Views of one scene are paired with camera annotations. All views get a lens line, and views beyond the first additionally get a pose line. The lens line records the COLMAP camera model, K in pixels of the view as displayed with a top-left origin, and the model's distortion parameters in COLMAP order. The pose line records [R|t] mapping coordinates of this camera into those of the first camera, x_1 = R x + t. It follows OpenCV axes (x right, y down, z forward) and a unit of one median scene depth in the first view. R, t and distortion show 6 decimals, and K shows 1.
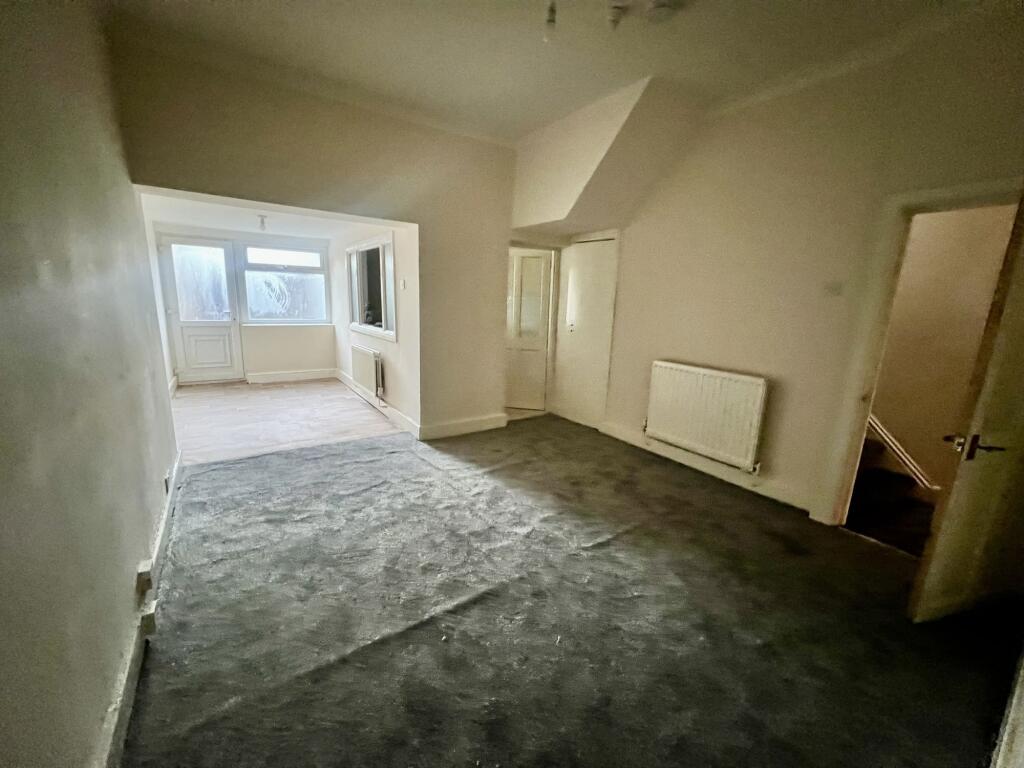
lens RADIAL K [[413.9, 0, 513.2], [0, 413.9, 380.2], [0, 0, 1]] dist [-0.002212, -0.000238]
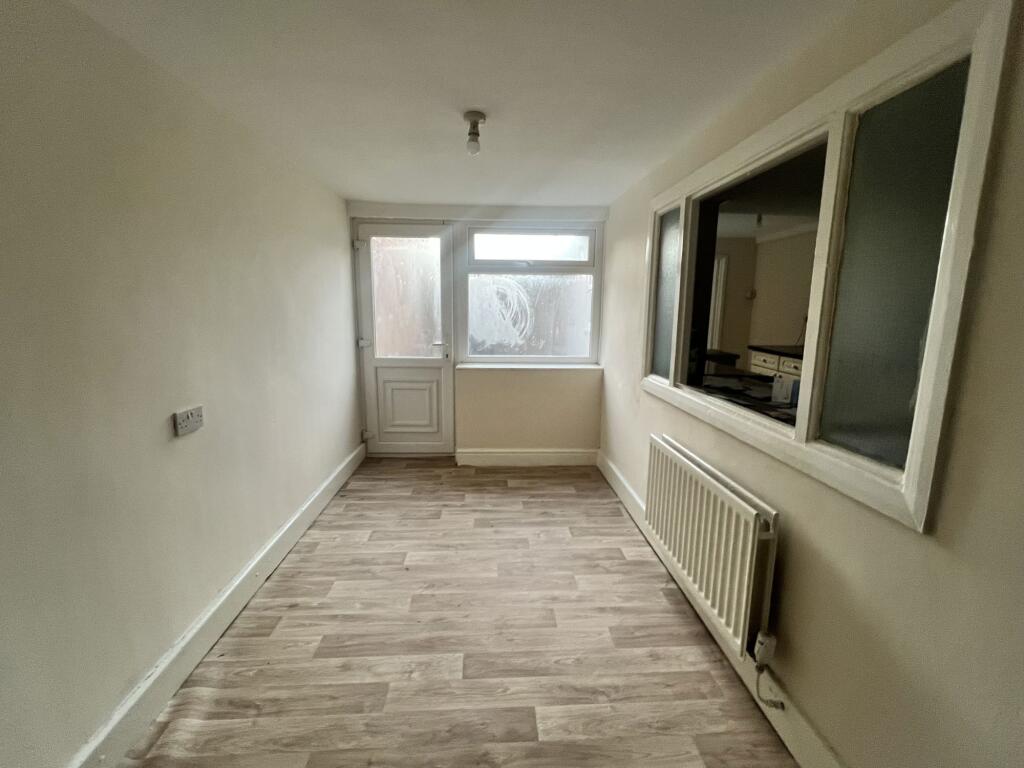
lens RADIAL K [[413.9, 0, 513.2], [0, 413.9, 380.2], [0, 0, 1]] dist [-0.002212, -0.000238]
pose [[0.842319, 0.069870, -0.534432, -0.272321], [-0.087044, 0.996180, -0.006952, -0.116413], [0.531905, 0.052375, 0.845183, 0.546664]]
